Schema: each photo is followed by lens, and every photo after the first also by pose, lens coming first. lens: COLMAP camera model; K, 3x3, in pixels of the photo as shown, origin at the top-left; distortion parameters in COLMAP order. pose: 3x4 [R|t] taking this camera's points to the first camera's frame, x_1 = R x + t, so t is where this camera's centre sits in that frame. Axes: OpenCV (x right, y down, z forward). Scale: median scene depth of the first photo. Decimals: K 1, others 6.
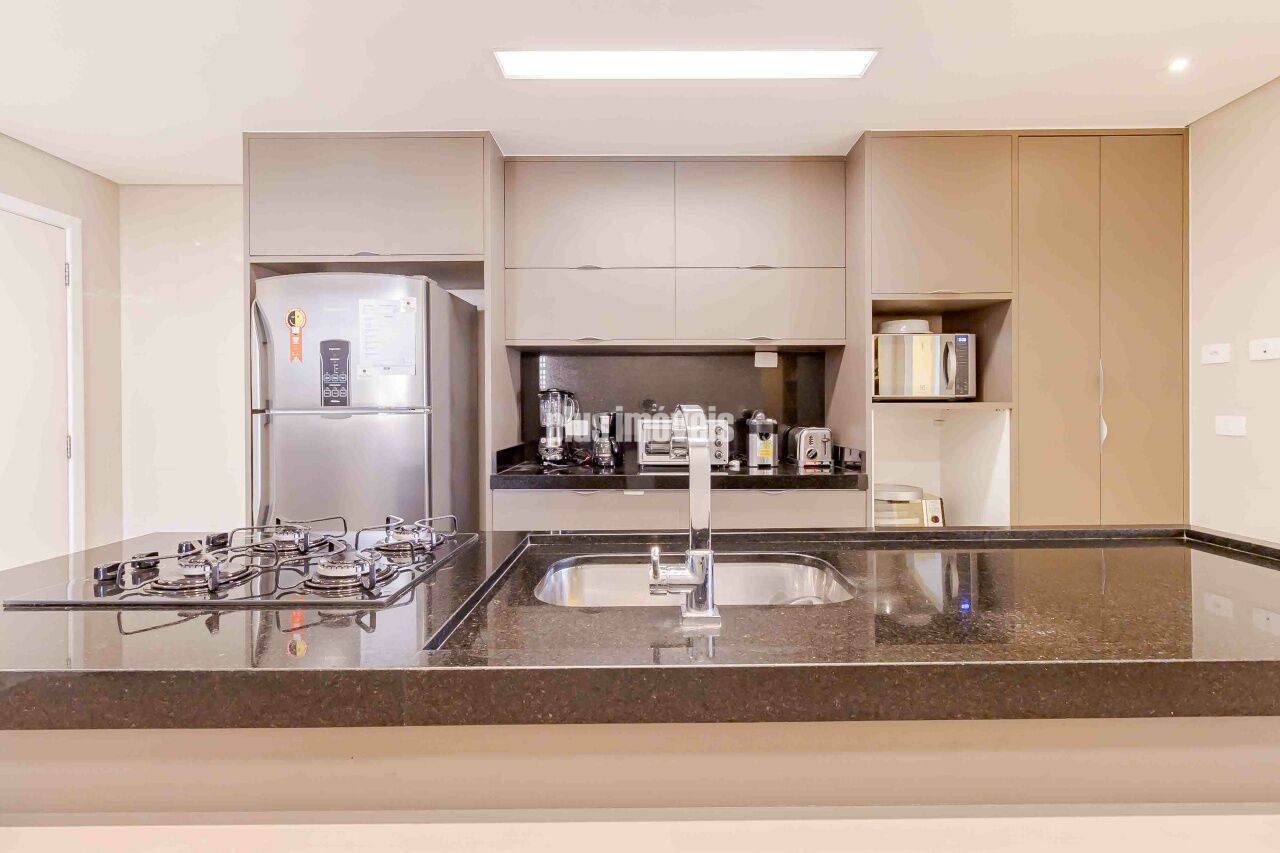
lens RADIAL K [[582.5, 0, 644.9], [0, 582.5, 403.2], [0, 0, 1]] dist [-0.000323, -0.000206]
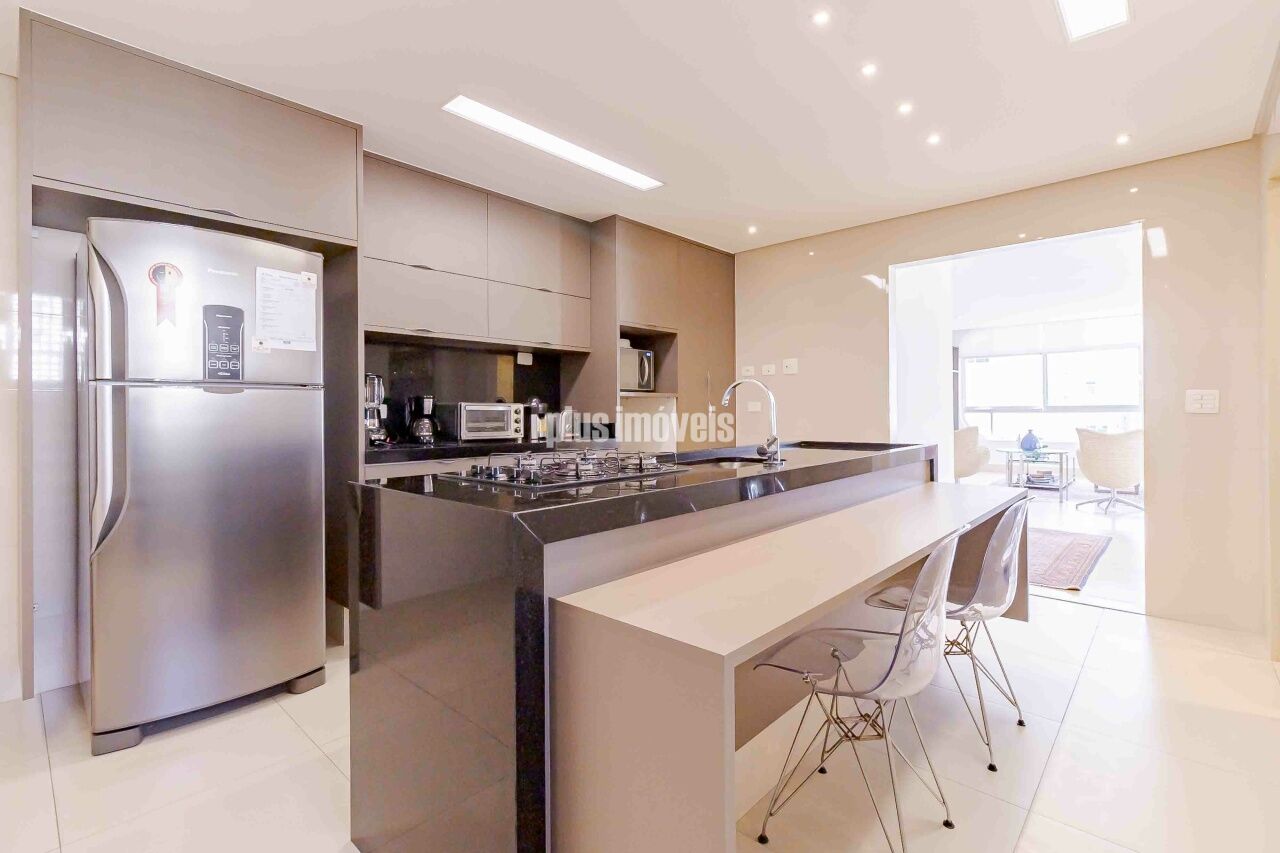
lens RADIAL K [[582.5, 0, 644.9], [0, 582.5, 403.2], [0, 0, 1]] dist [-0.000323, -0.000206]
pose [[0.679340, 0.010904, 0.733743, -0.681339], [-0.005244, 0.999936, -0.010004, 0.043942], [-0.733805, 0.002948, 0.679354, -0.091511]]
